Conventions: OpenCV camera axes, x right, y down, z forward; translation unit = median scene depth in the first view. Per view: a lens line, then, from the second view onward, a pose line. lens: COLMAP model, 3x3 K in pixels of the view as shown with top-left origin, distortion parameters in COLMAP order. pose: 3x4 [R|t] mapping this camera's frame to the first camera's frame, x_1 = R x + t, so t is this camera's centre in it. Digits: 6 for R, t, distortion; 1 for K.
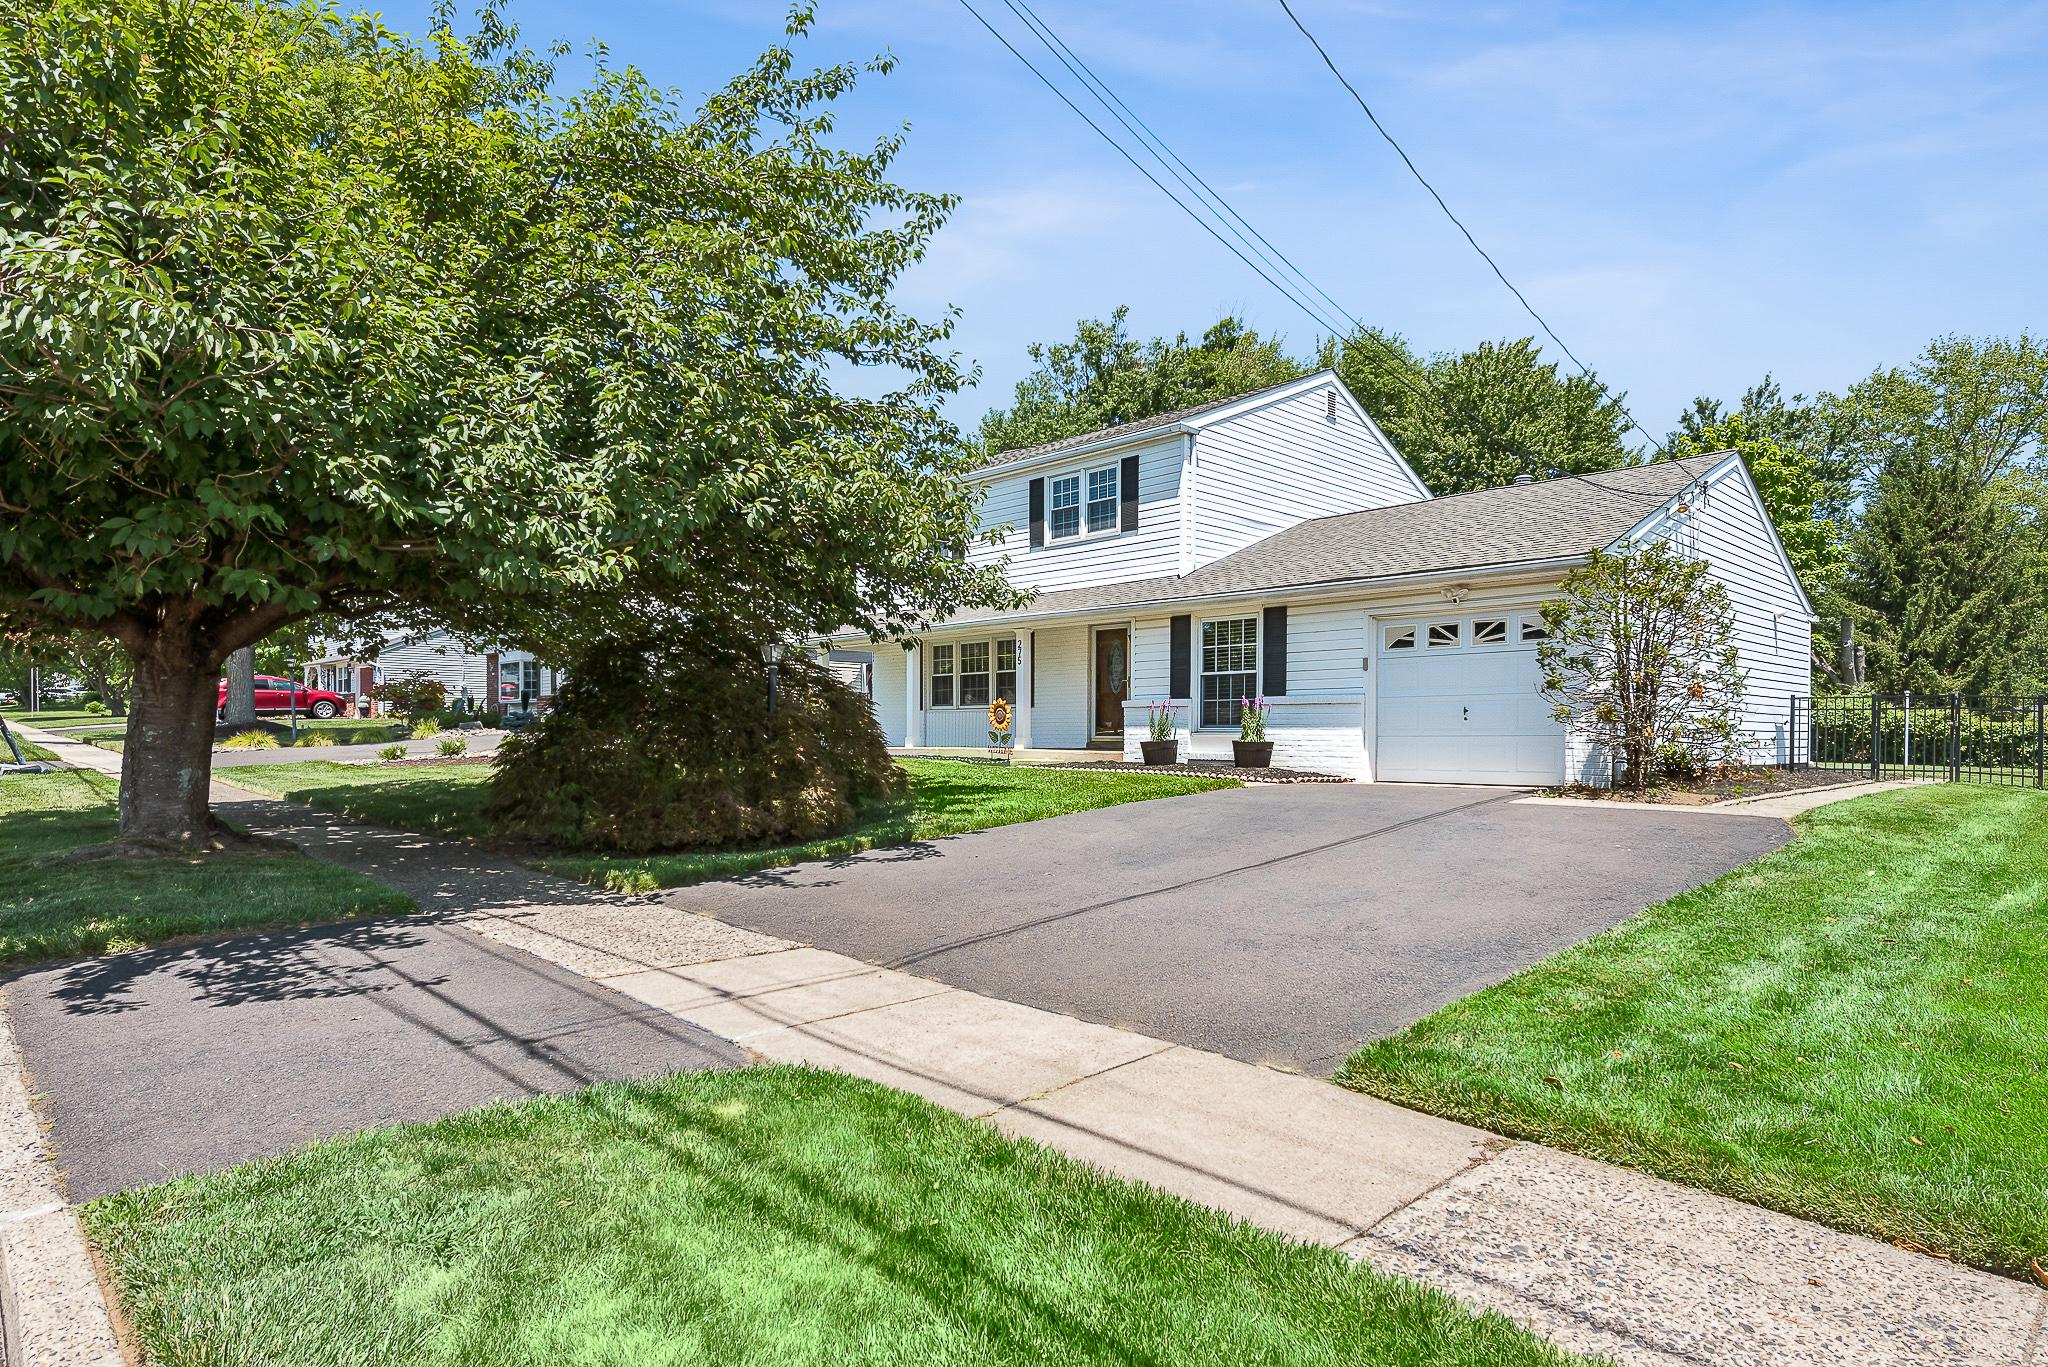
lens RADIAL K [[1039.4, 0, 1082.5], [0, 1039.4, 732.5], [0, 0, 1]] dist [0.002625, -0.002711]
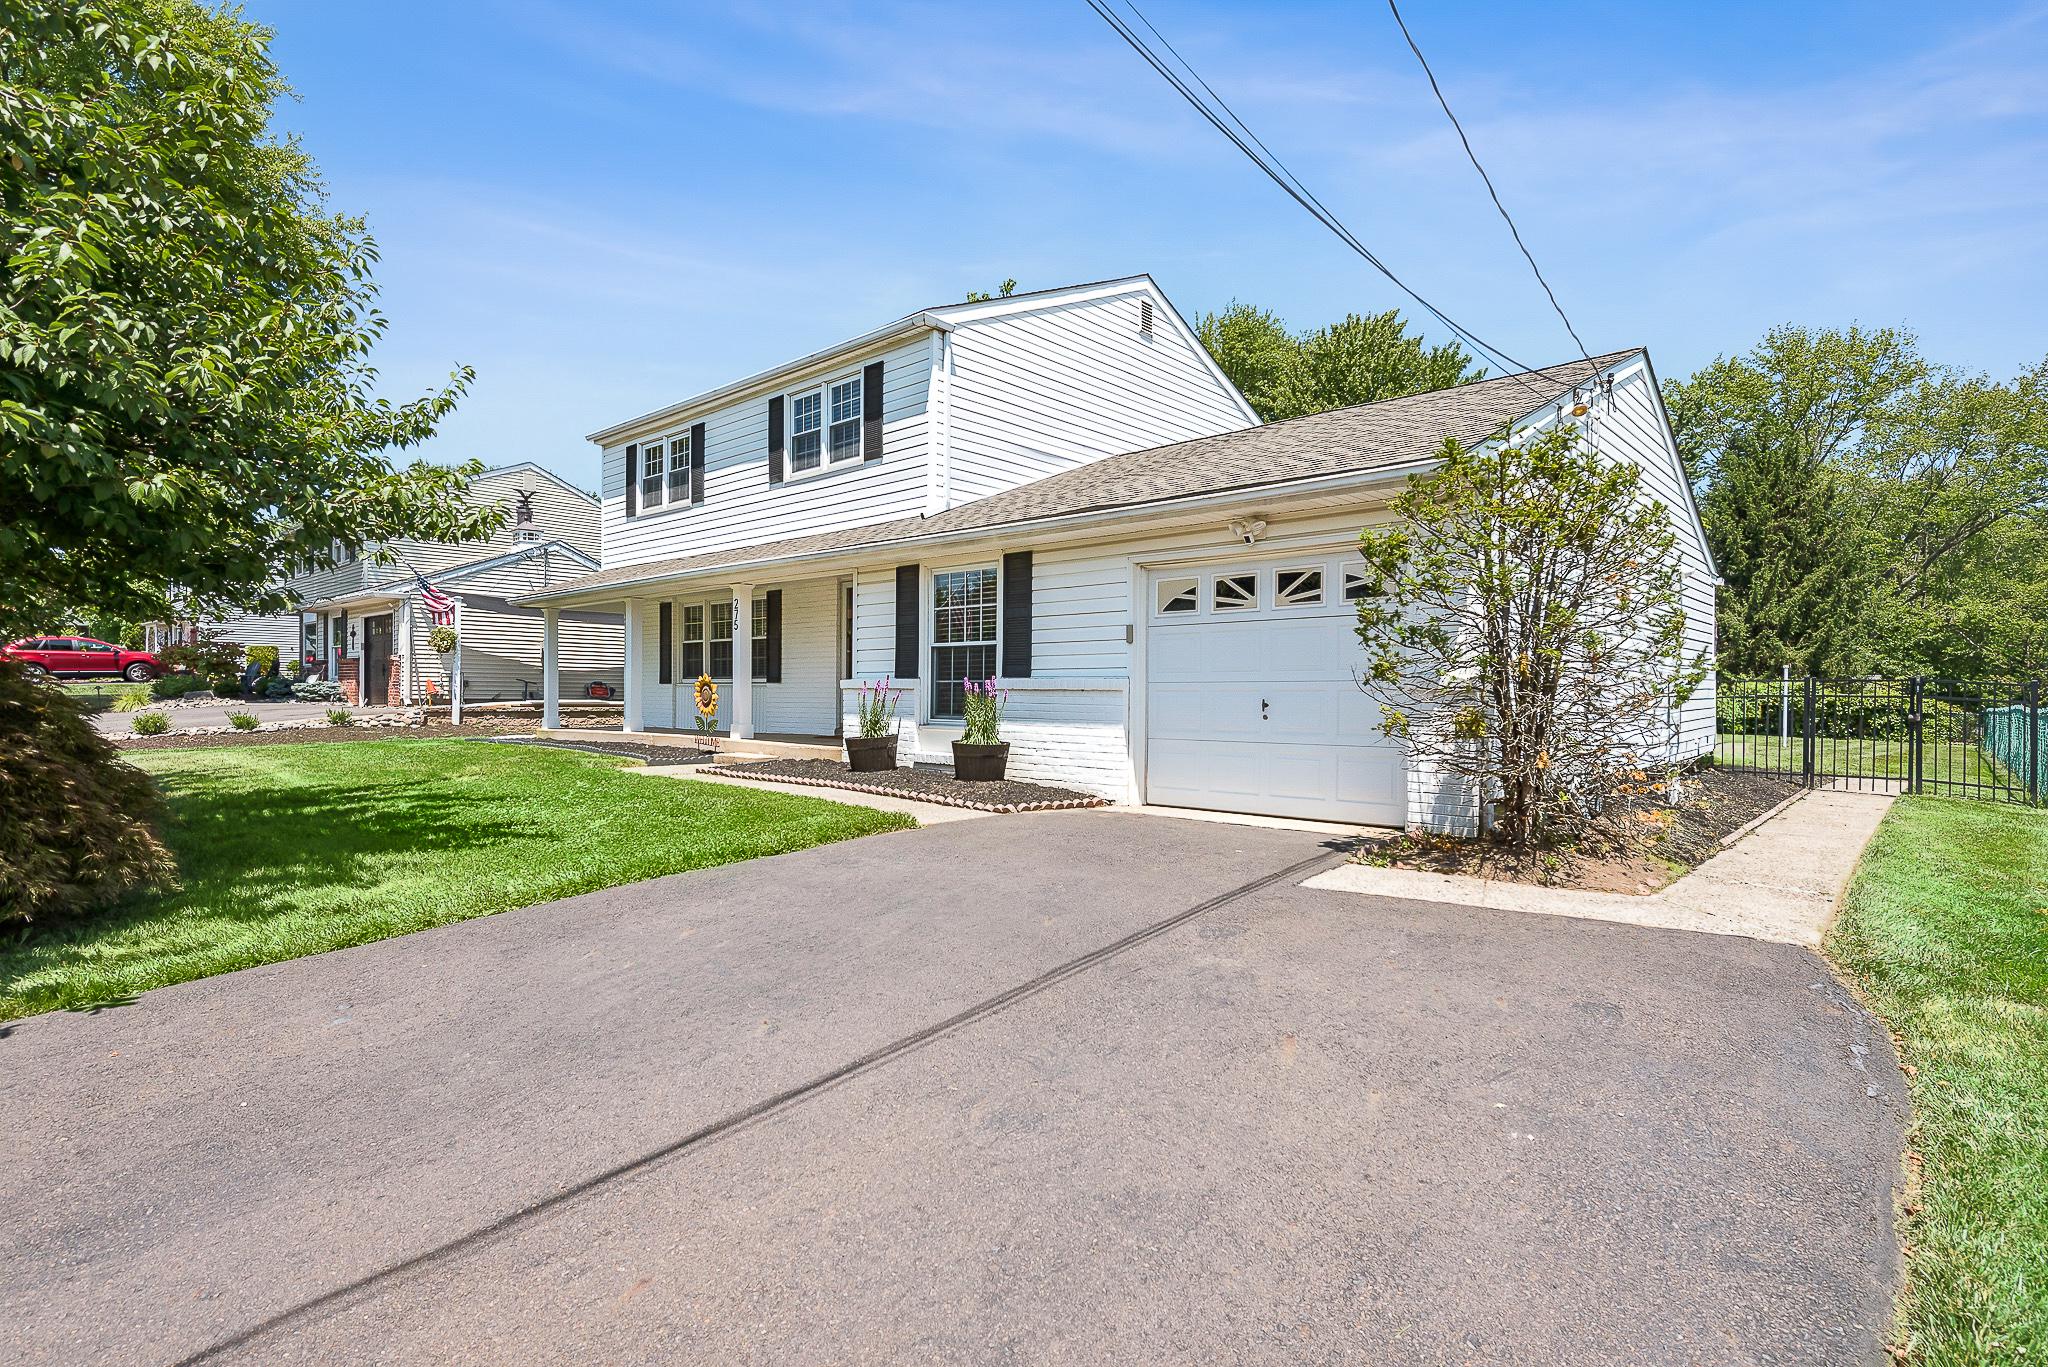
lens RADIAL K [[1039.4, 0, 1019.2], [0, 1039.4, 688.8], [0, 0, 1]] dist [0.002625, -0.002711]
pose [[0.998325, 0.004652, 0.057671, 0.130843], [-0.004151, 0.999953, -0.008794, -0.018905], [-0.057709, 0.008539, 0.998297, 0.260016]]
